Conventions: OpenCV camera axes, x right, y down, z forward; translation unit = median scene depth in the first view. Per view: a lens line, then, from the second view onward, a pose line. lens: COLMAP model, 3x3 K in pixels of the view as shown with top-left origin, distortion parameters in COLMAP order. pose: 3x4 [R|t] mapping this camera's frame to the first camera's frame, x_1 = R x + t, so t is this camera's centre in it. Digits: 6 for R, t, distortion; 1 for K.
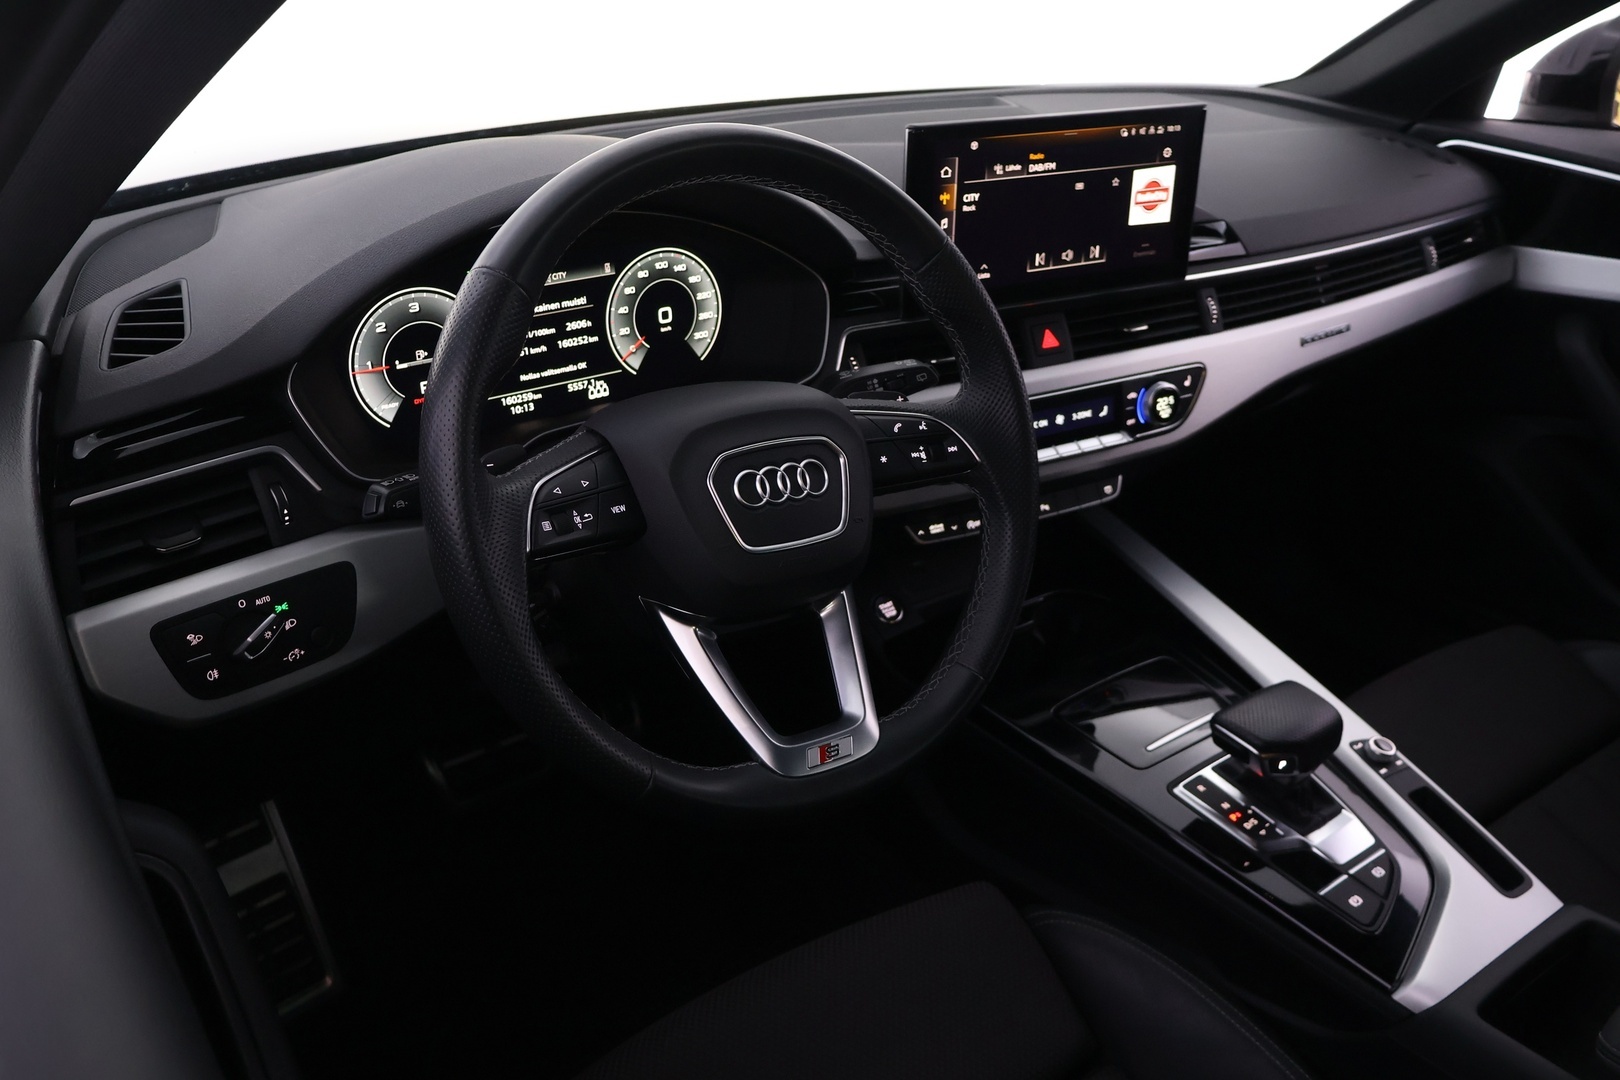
lens RADIAL K [[1387.1, 0, 810.0], [0, 1387.1, 540.0], [0, 0, 1]] dist [-0.011422, -0.002579]
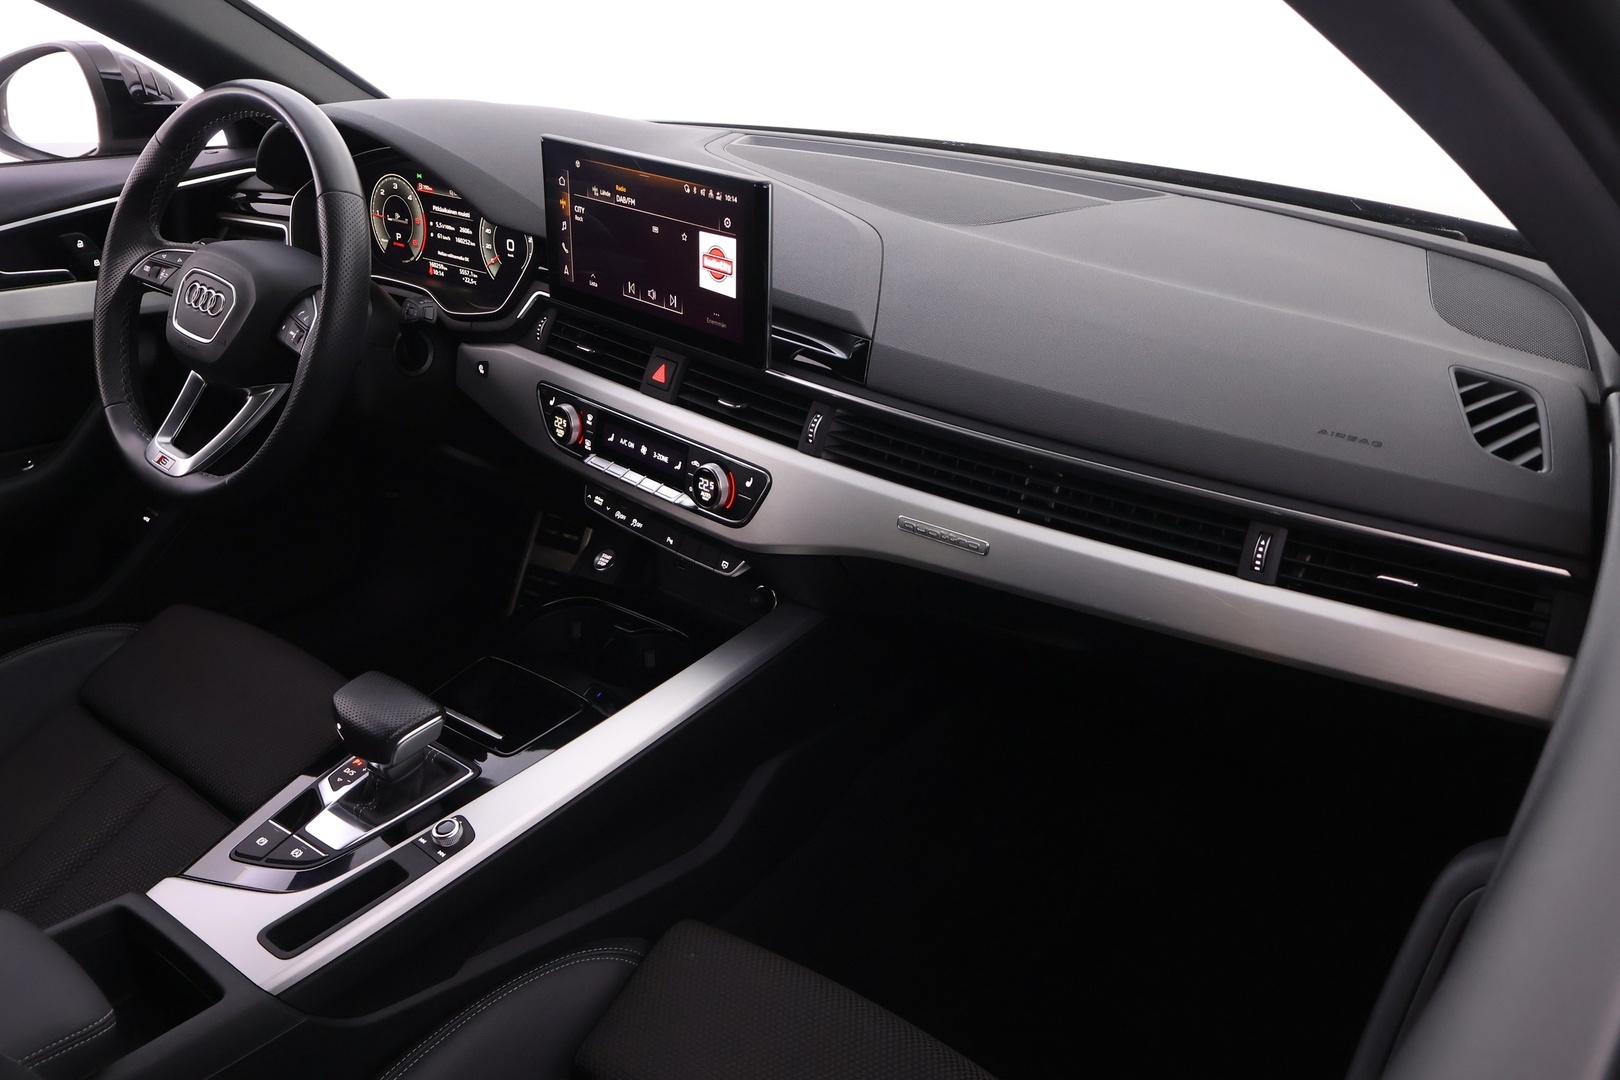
lens RADIAL K [[1387.1, 0, 810.0], [0, 1387.1, 540.0], [0, 0, 1]] dist [-0.011422, -0.002579]
pose [[0.244996, 0.398196, -0.883978, 1.173814], [-0.416964, 0.866412, 0.274721, -0.371639], [0.875281, 0.301282, 0.378301, 0.754159]]
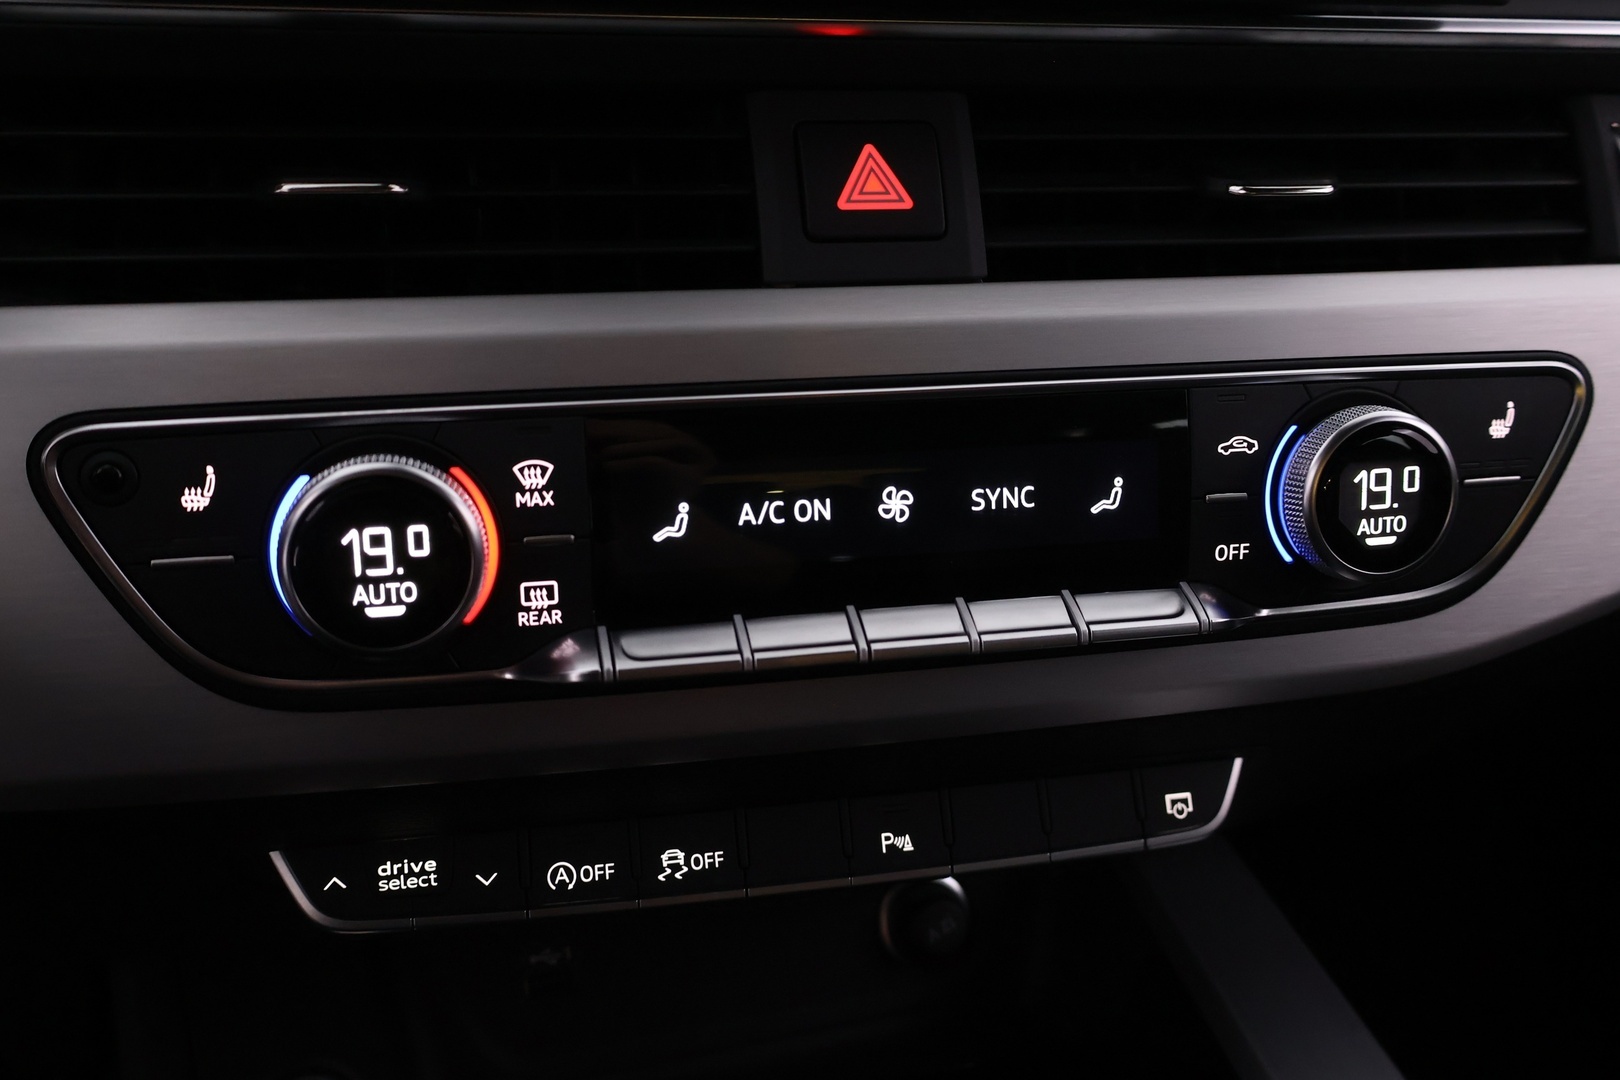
lens RADIAL K [[1525.7, 0, 804.8], [0, 1525.7, 475.9], [0, 0, 1]] dist [0.002684, -0.006575]
pose [[0.957422, 0.083750, -0.276277, 0.244584], [-0.126880, 0.981685, -0.142111, -0.052559], [0.259316, 0.171114, 0.950513, 0.753830]]
